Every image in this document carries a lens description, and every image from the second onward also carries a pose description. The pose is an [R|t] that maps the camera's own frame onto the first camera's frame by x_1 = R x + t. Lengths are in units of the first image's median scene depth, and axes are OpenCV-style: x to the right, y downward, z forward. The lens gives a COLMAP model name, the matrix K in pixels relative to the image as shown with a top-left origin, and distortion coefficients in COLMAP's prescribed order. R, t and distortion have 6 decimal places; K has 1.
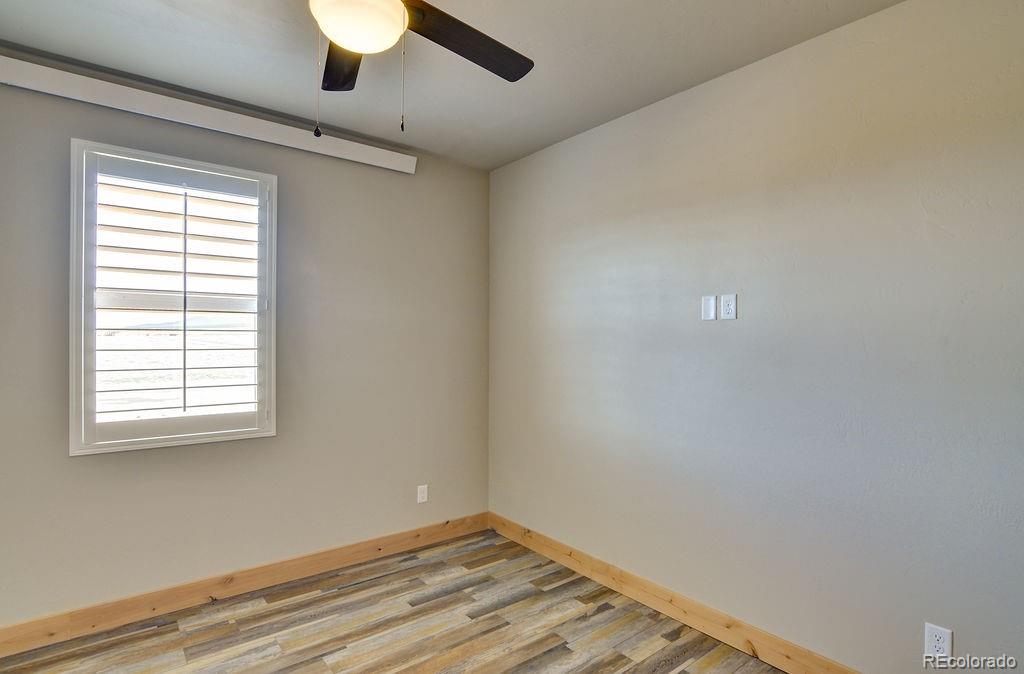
lens RADIAL K [[532.6, 0, 512.0], [0, 532.6, 337.0], [0, 0, 1]] dist [-0.002064, 0.000104]
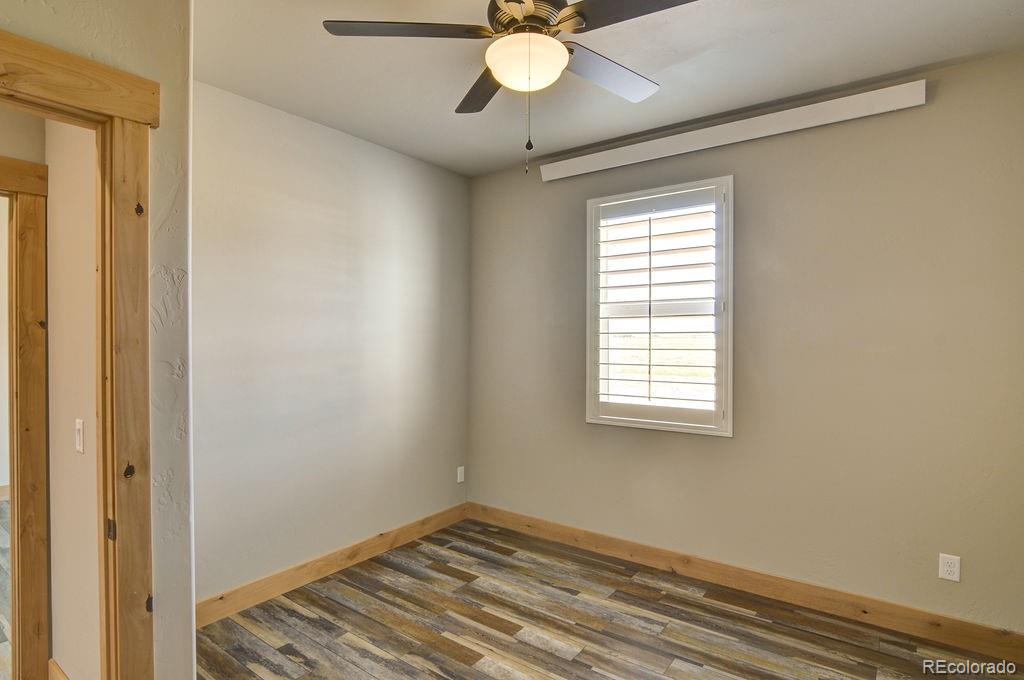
lens RADIAL K [[544.4, 0, 512.0], [0, 544.4, 340.0], [0, 0, 1]] dist [0.001724, 0.000566]
pose [[0.265909, -0.001680, -0.963997, 0.473701], [0.006313, 0.999980, -0.000001, 0.000937], [0.963977, -0.006085, 0.265915, 0.373021]]
